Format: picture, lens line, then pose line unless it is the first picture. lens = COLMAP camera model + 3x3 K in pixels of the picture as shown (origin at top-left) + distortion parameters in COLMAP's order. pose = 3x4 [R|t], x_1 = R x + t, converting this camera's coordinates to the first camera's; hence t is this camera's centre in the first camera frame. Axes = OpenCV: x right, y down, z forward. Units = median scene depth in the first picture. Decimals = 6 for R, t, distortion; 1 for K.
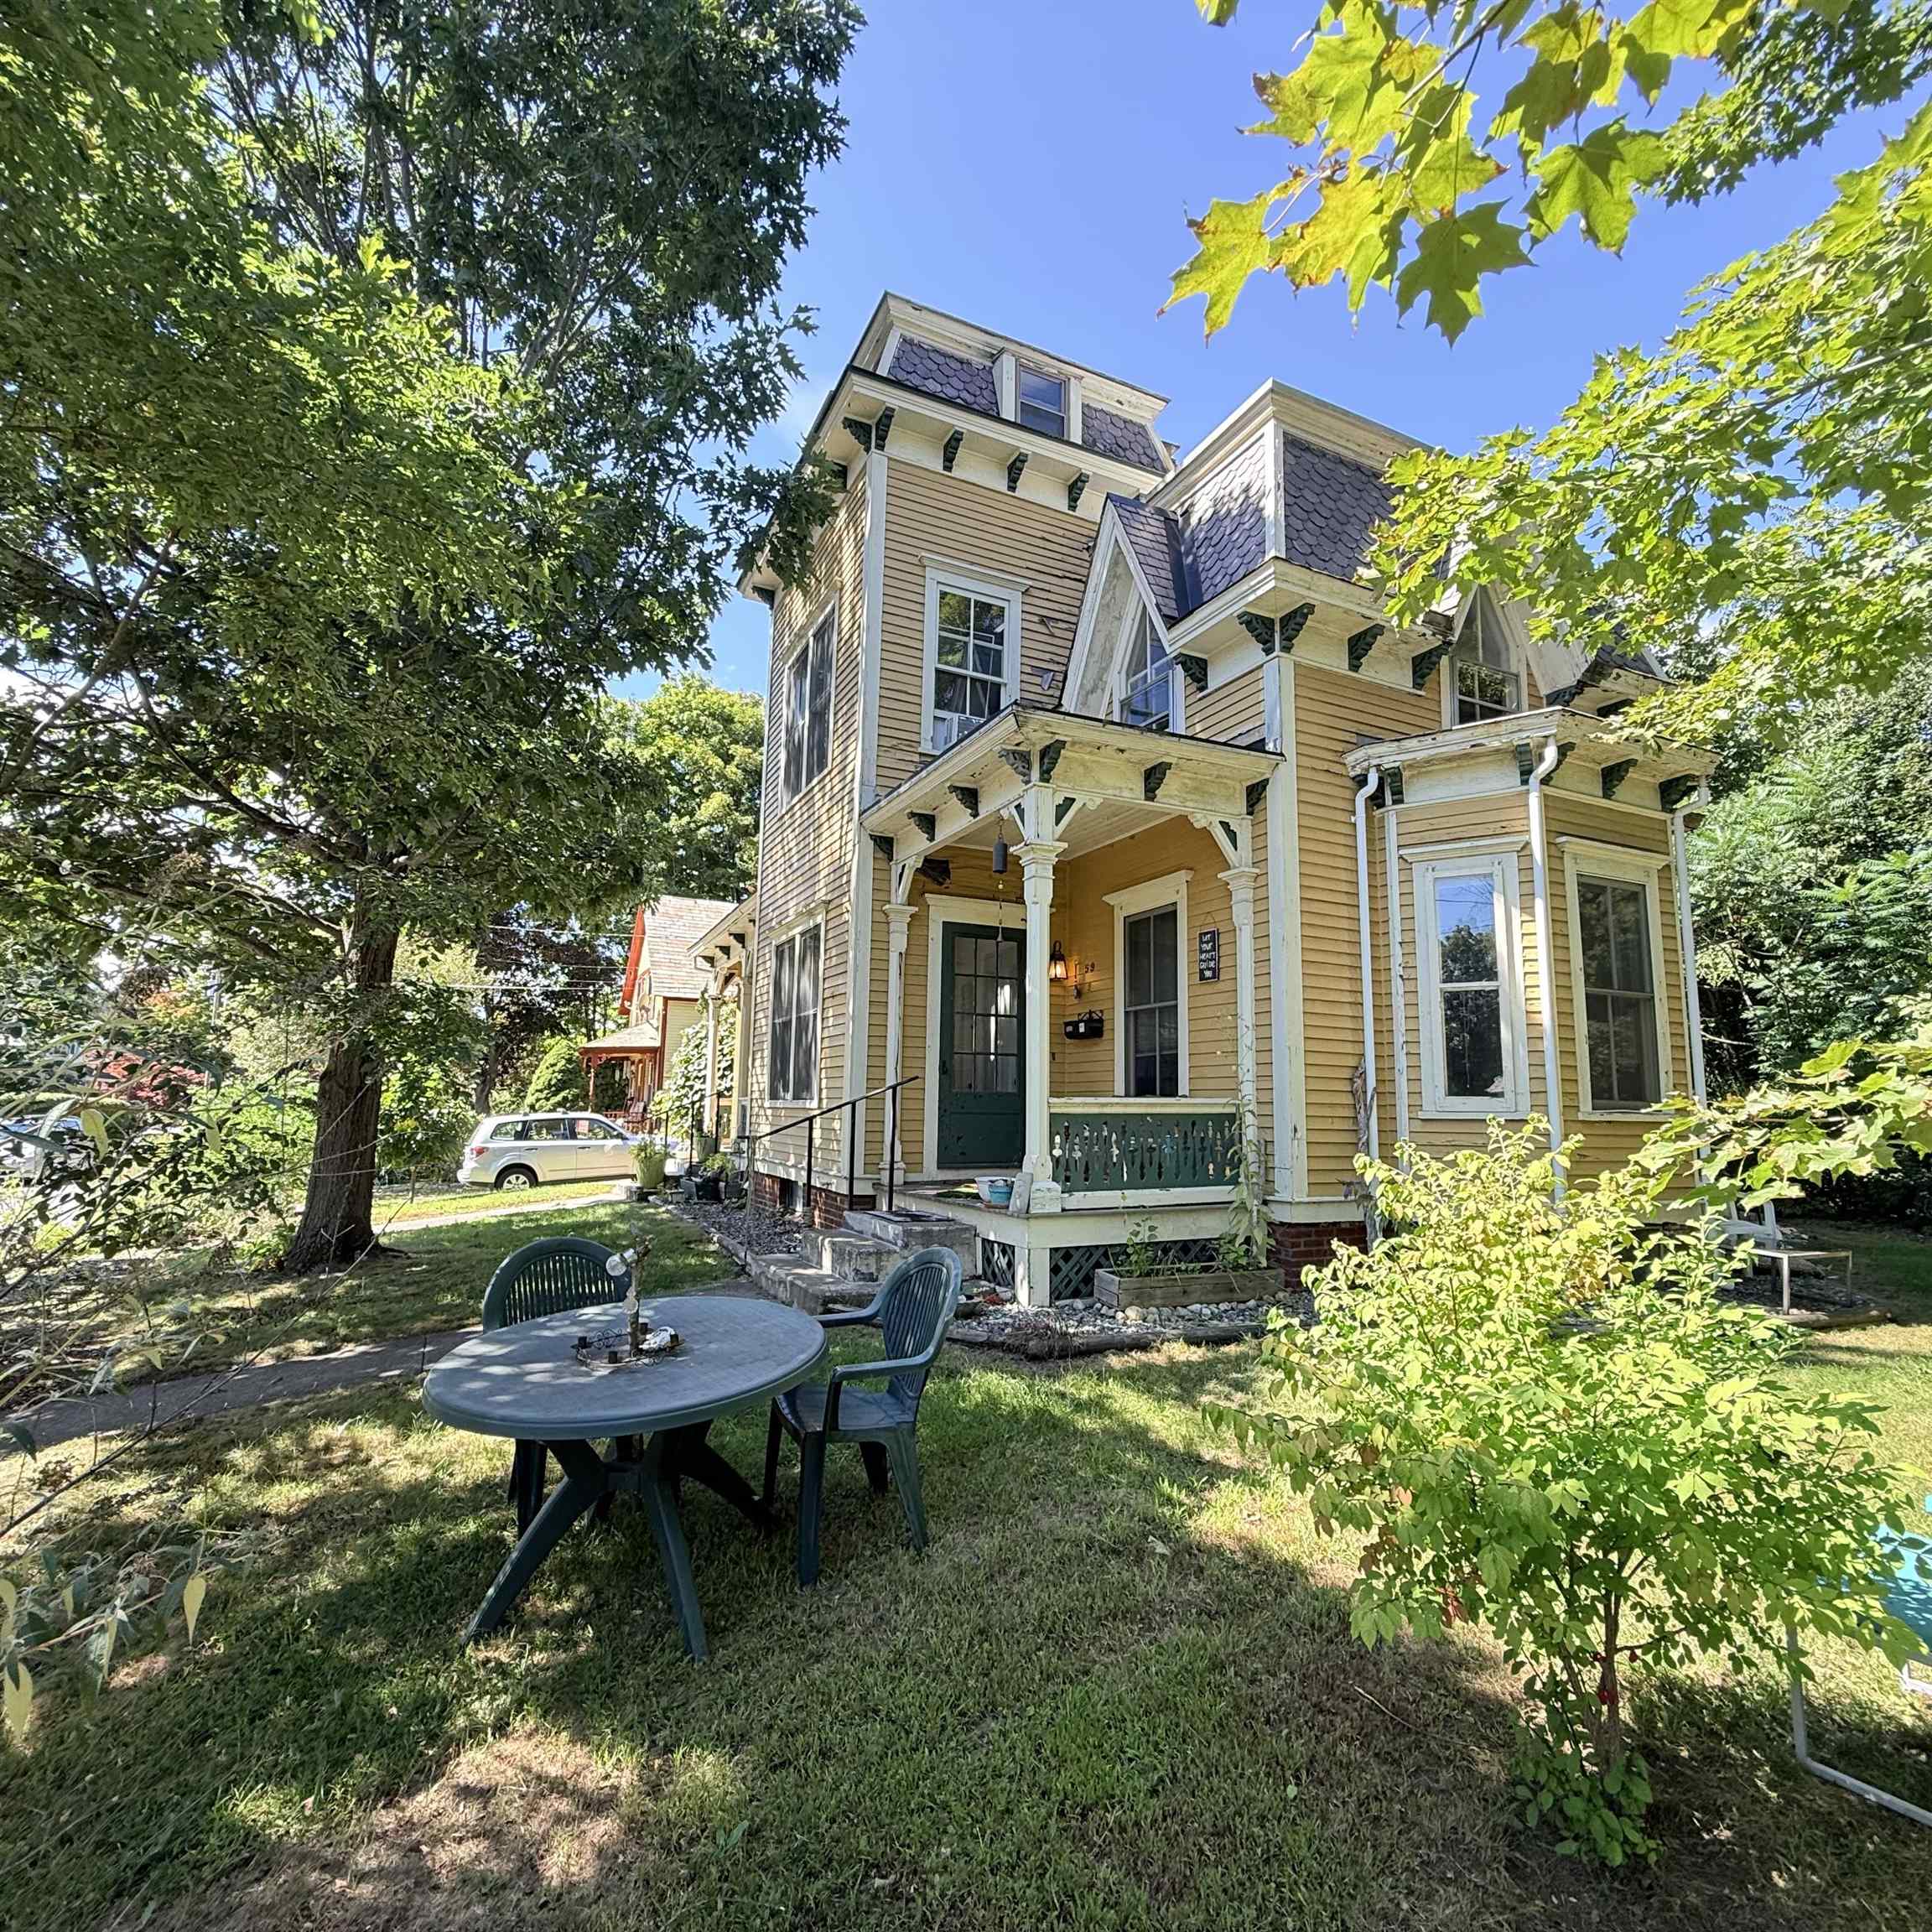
lens RADIAL K [[1016.9, 0, 966.0], [0, 1016.9, 966.0], [0, 0, 1]] dist [-0.001816, -0.000624]
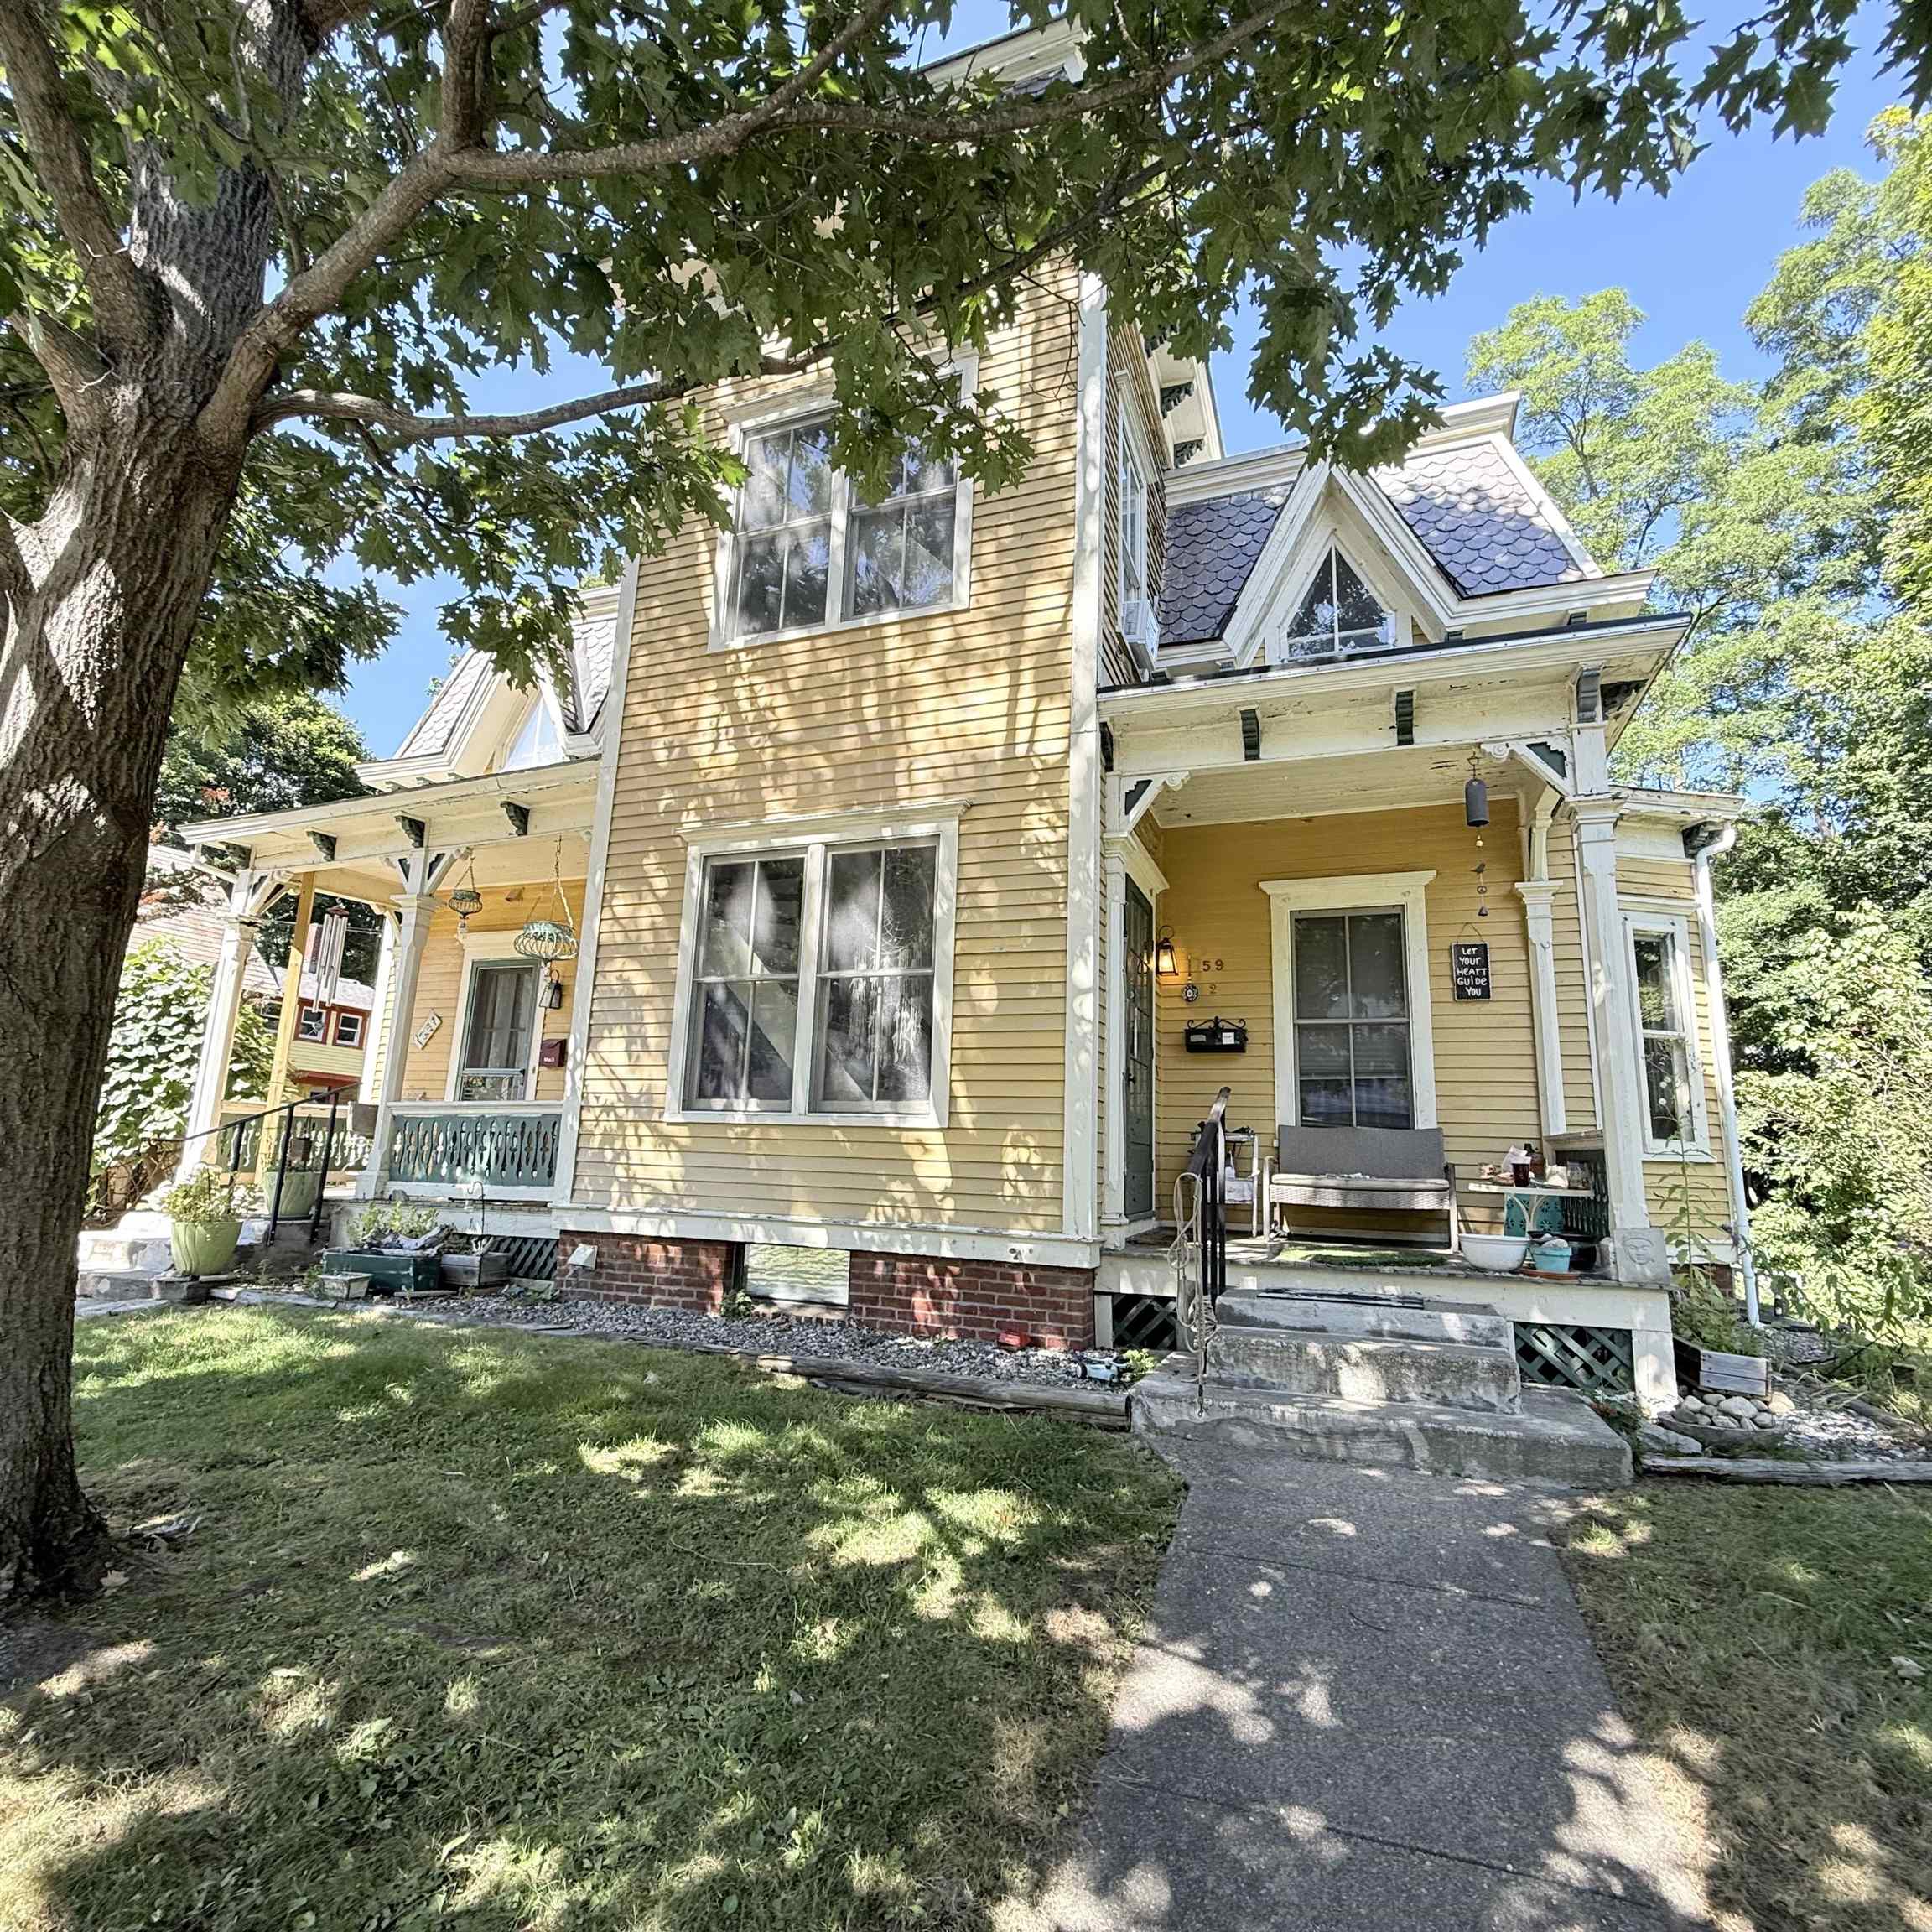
lens RADIAL K [[1016.9, 0, 966.0], [0, 1016.9, 966.0], [0, 0, 1]] dist [-0.001816, -0.000624]
pose [[0.730922, 0.143206, 0.667267, -0.638734], [-0.118489, 0.989516, -0.082574, 0.104756], [-0.672096, -0.018708, 0.740228, 0.608756]]
